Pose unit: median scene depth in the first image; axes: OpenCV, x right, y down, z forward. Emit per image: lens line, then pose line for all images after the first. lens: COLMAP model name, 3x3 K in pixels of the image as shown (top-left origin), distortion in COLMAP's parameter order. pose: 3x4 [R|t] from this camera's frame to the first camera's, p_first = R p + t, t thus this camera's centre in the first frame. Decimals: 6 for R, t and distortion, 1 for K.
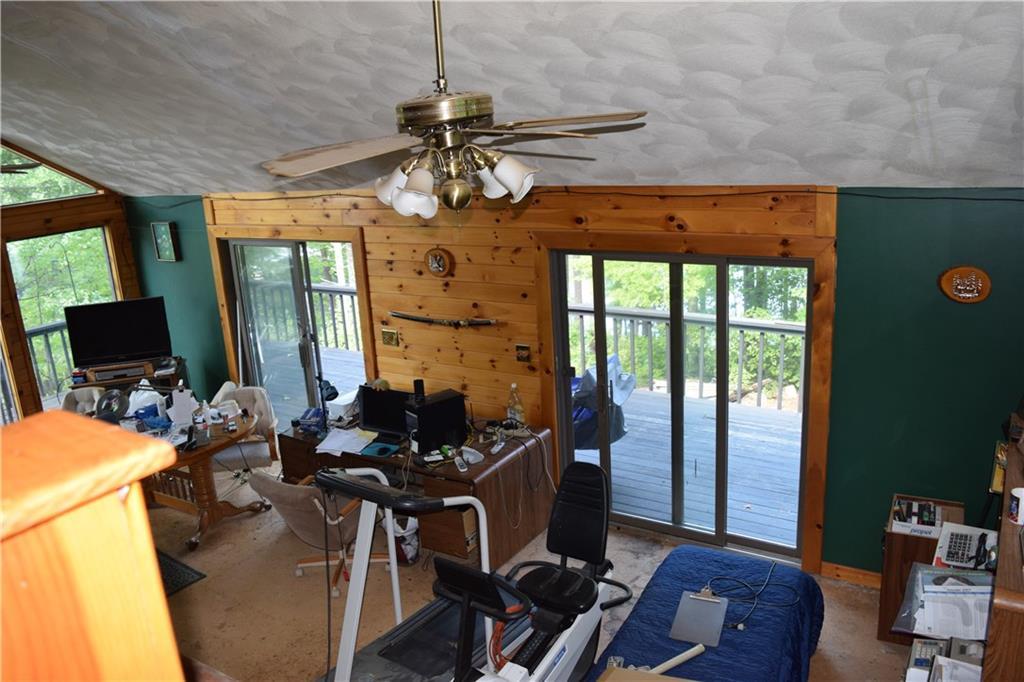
lens RADIAL K [[823.9, 0, 512.0], [0, 823.9, 341.0], [0, 0, 1]] dist [-0.068656, 0.002934]
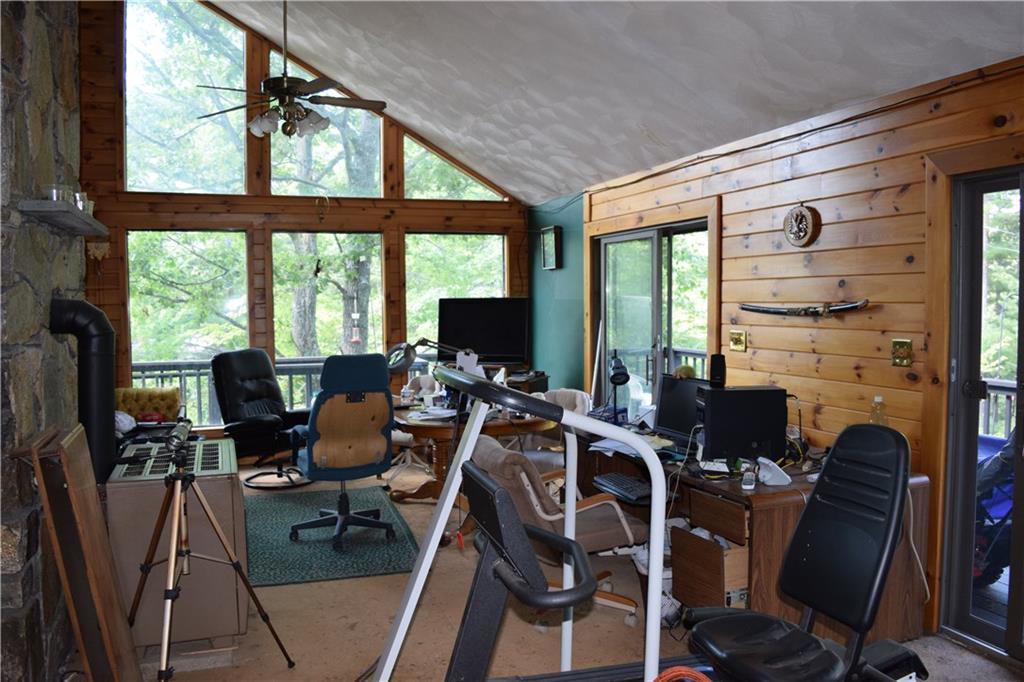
lens RADIAL K [[823.9, 0, 512.0], [0, 823.9, 341.0], [0, 0, 1]] dist [-0.068656, 0.002934]
pose [[0.805130, 0.088332, -0.586484, 0.127293], [-0.193092, 0.974013, -0.118380, 0.127696], [0.560786, 0.208557, 0.801263, 0.296306]]
